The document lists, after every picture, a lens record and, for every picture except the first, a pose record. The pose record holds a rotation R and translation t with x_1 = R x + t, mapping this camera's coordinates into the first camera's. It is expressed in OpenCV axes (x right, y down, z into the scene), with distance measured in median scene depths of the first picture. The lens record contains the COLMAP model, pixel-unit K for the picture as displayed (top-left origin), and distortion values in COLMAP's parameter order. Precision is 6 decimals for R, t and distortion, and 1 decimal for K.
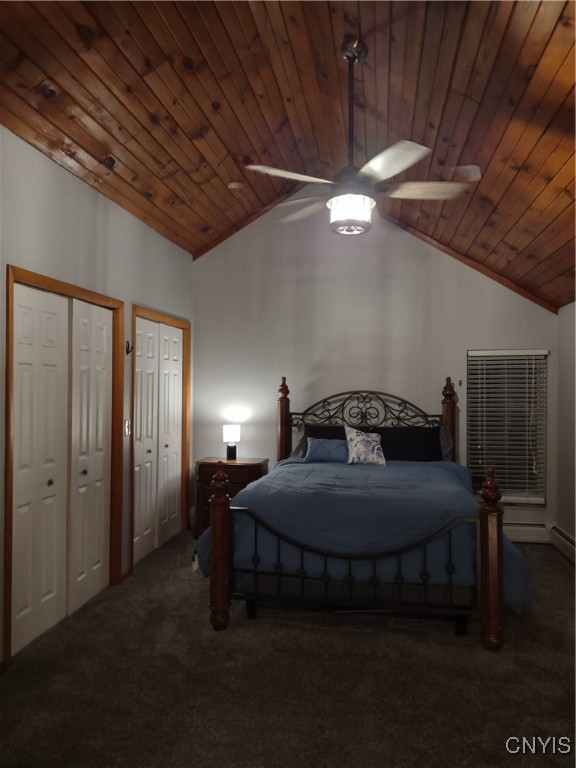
lens RADIAL K [[567.5, 0, 288.0], [0, 567.5, 384.0], [0, 0, 1]] dist [0.090986, -0.115102]
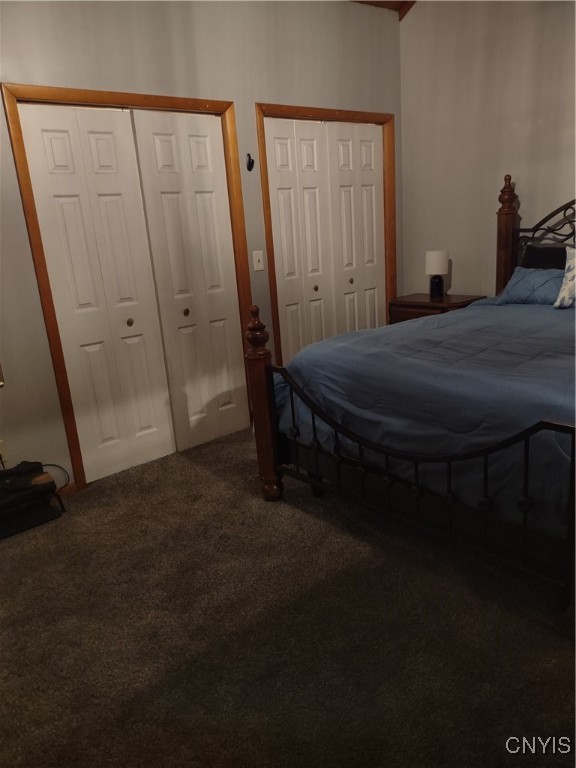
lens RADIAL K [[567.5, 0, 288.0], [0, 567.5, 384.0], [0, 0, 1]] dist [0.090986, -0.115102]
pose [[0.792982, 0.117409, -0.597825, 0.325326], [0.074863, 0.955041, 0.286866, 0.010905], [0.604628, -0.272235, 0.748541, 0.338606]]
